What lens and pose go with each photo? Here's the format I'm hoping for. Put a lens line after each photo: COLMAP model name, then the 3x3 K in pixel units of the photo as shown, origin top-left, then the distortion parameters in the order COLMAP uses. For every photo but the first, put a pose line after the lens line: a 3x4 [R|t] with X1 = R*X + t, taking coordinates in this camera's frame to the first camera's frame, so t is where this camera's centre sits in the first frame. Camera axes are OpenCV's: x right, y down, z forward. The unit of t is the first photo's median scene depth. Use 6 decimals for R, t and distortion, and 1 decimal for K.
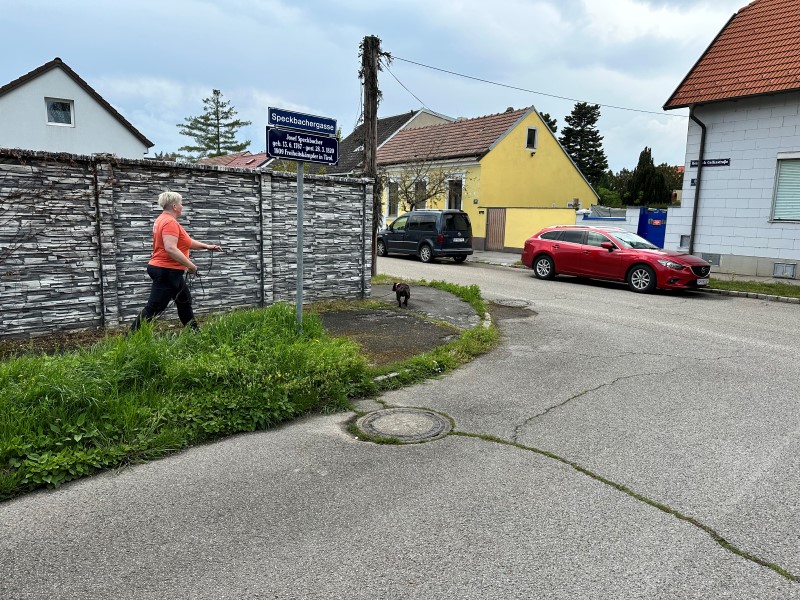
lens RADIAL K [[511.2, 0, 400.0], [0, 511.2, 300.0], [0, 0, 1]] dist [0.043707, -0.000519]
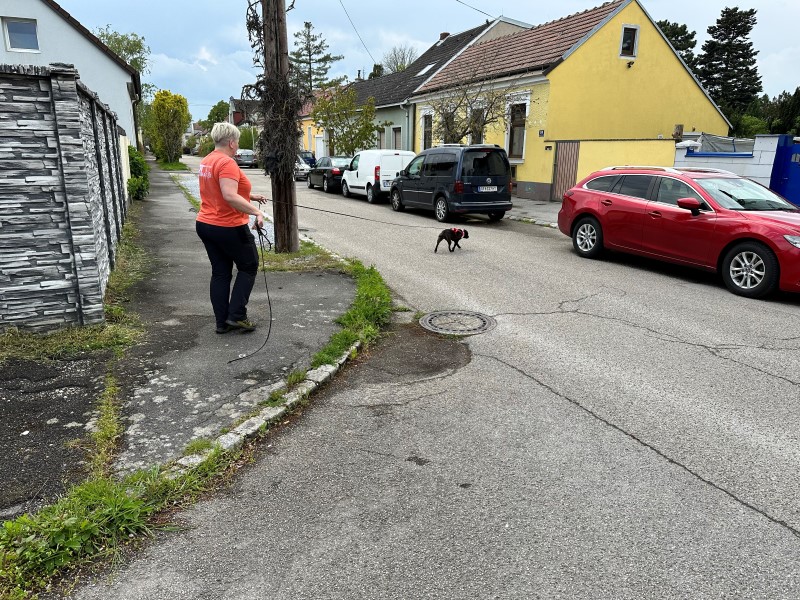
lens RADIAL K [[553.0, 0, 400.0], [0, 553.0, 300.0], [0, 0, 1]] dist [0.001368, 0.005980]
pose [[0.982921, 0.032844, -0.181072, 0.098134], [-0.016448, 0.995686, 0.091318, -0.024377], [0.183290, -0.086780, 0.979221, 0.169160]]
